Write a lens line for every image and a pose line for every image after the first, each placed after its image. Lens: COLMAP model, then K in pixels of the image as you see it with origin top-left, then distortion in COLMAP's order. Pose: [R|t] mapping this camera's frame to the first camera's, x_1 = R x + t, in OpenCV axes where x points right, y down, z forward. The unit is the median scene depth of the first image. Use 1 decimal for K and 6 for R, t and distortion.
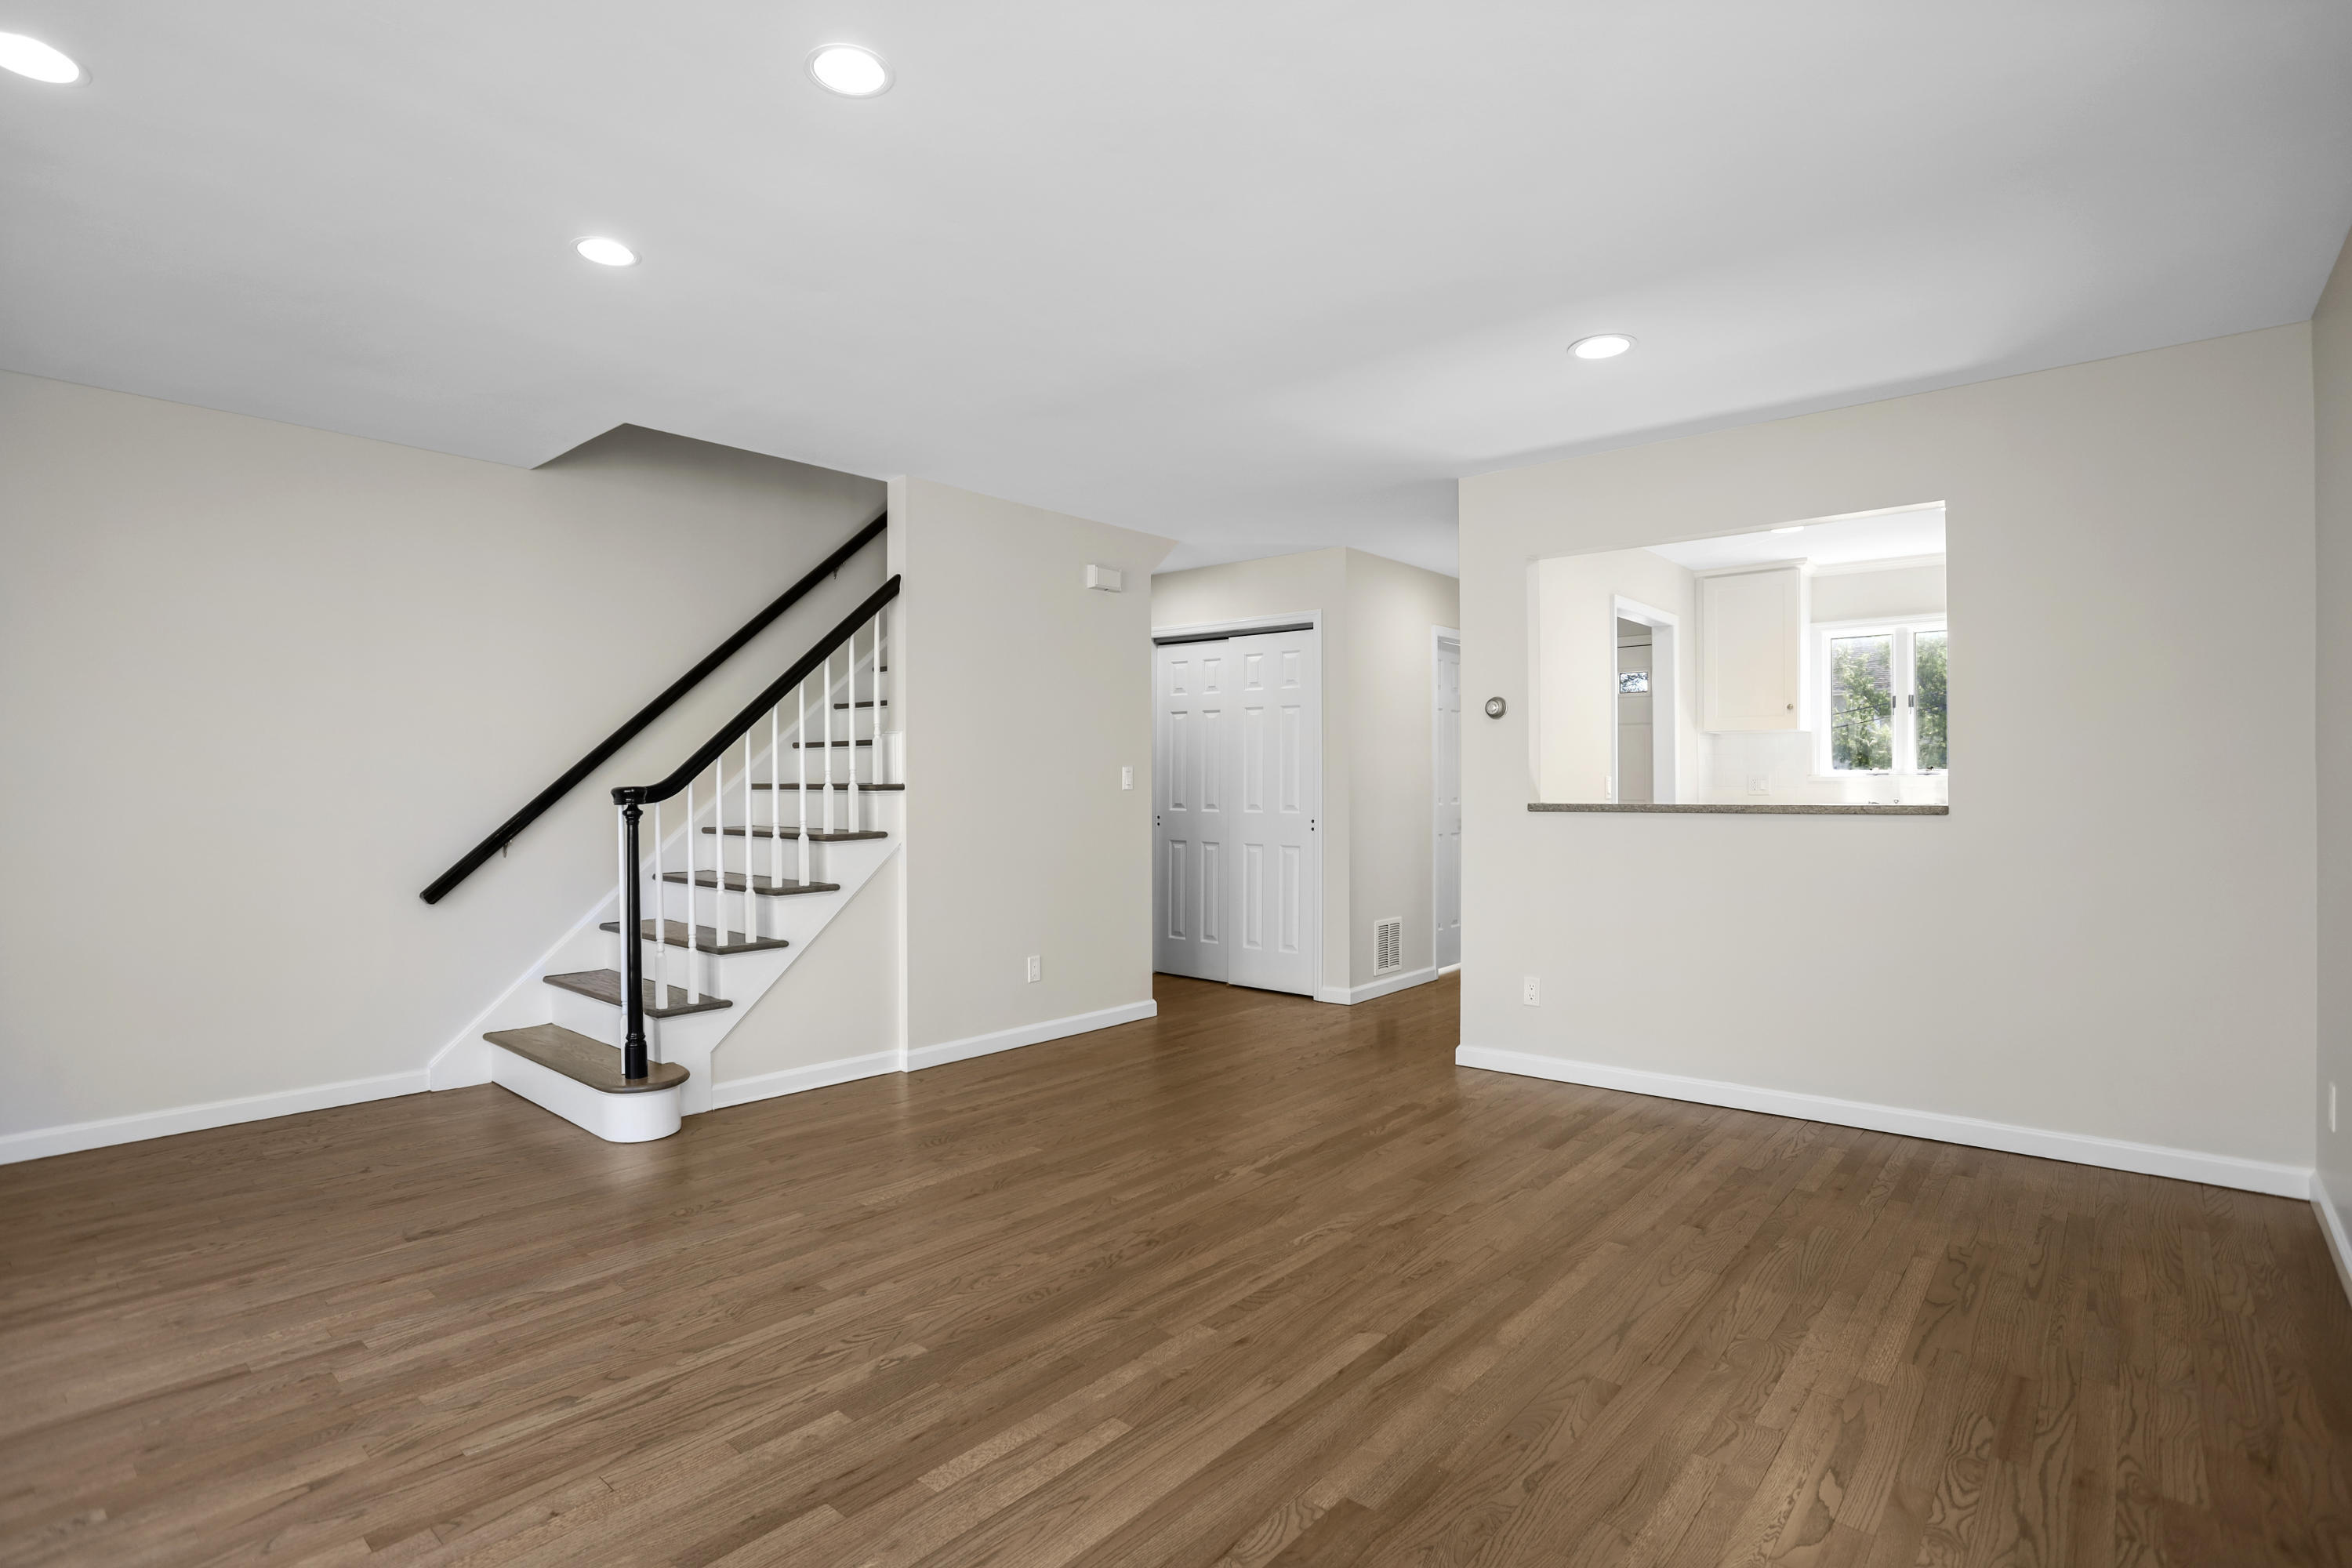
lens RADIAL K [[1151.9, 0, 1171.8], [0, 1151.9, 789.6], [0, 0, 1]] dist [-0.080115, 0.039901]
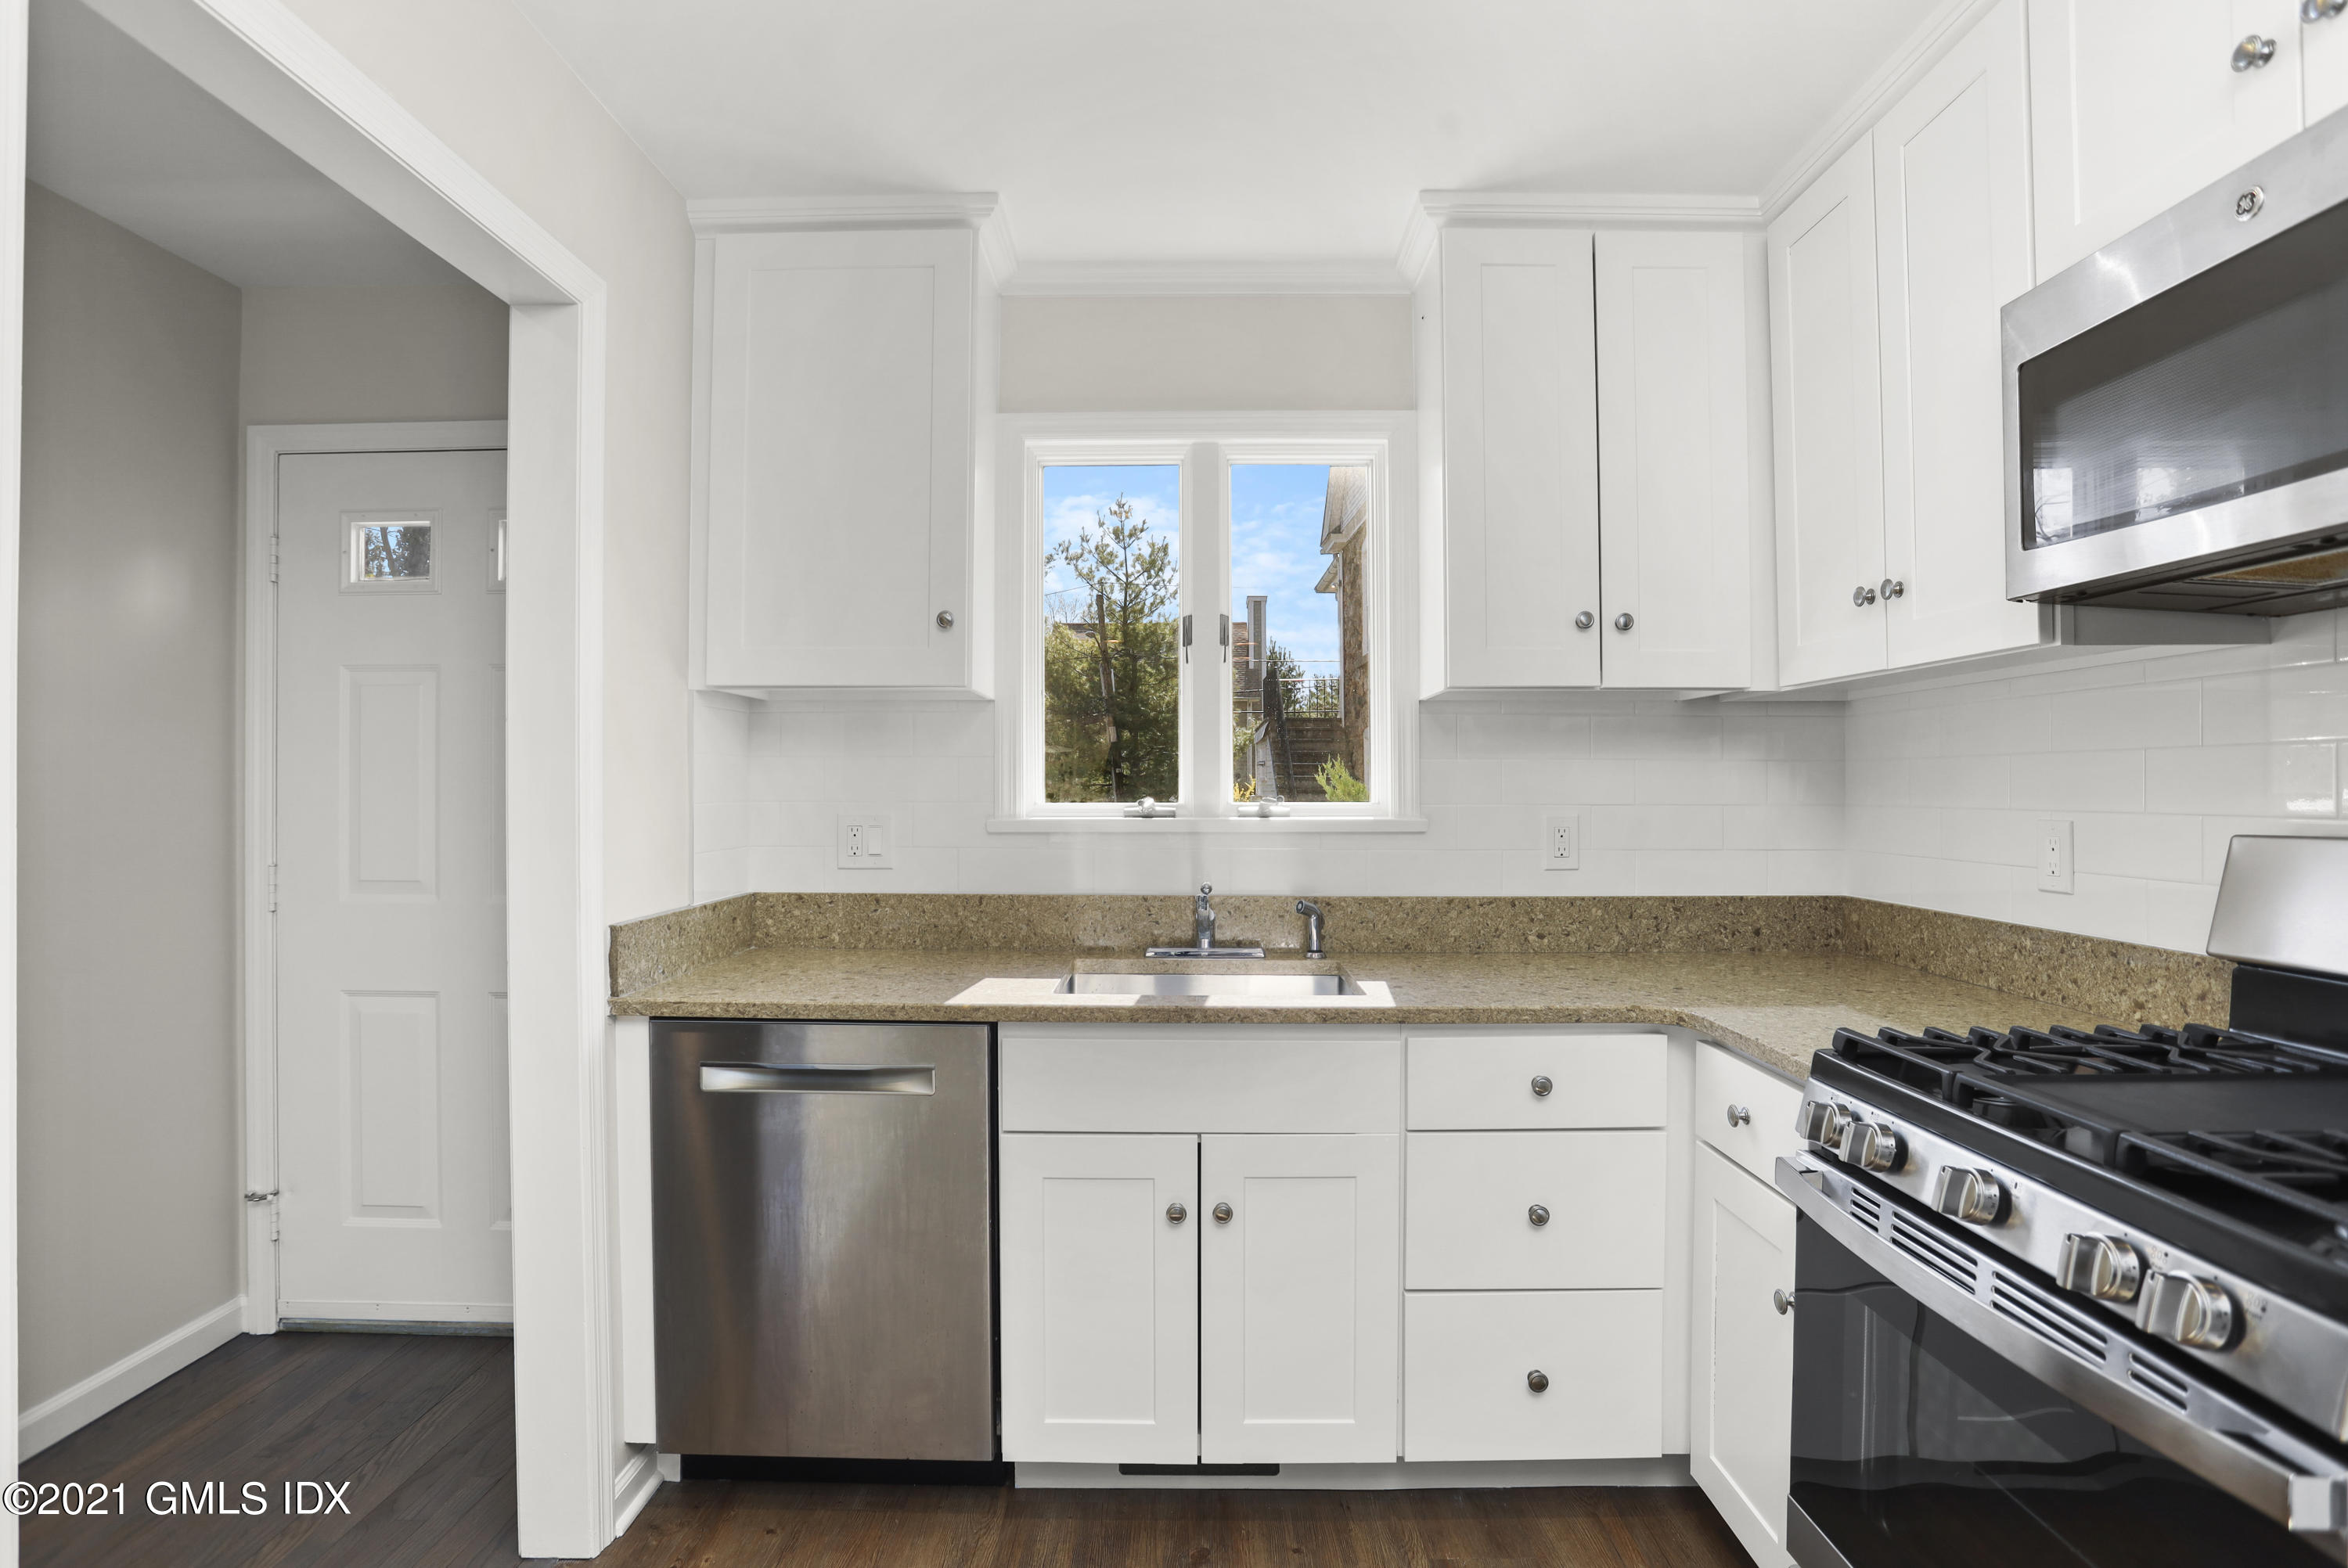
lens RADIAL K [[1191.5, 0, 1163.4], [0, 1191.5, 786.9], [0, 0, 1]] dist [-0.090039, 0.044290]
pose [[0.767250, 0.002604, 0.641343, 0.776190], [0.002375, 0.999973, -0.006902, -0.042878], [-0.641344, 0.006819, 0.767224, 1.437766]]
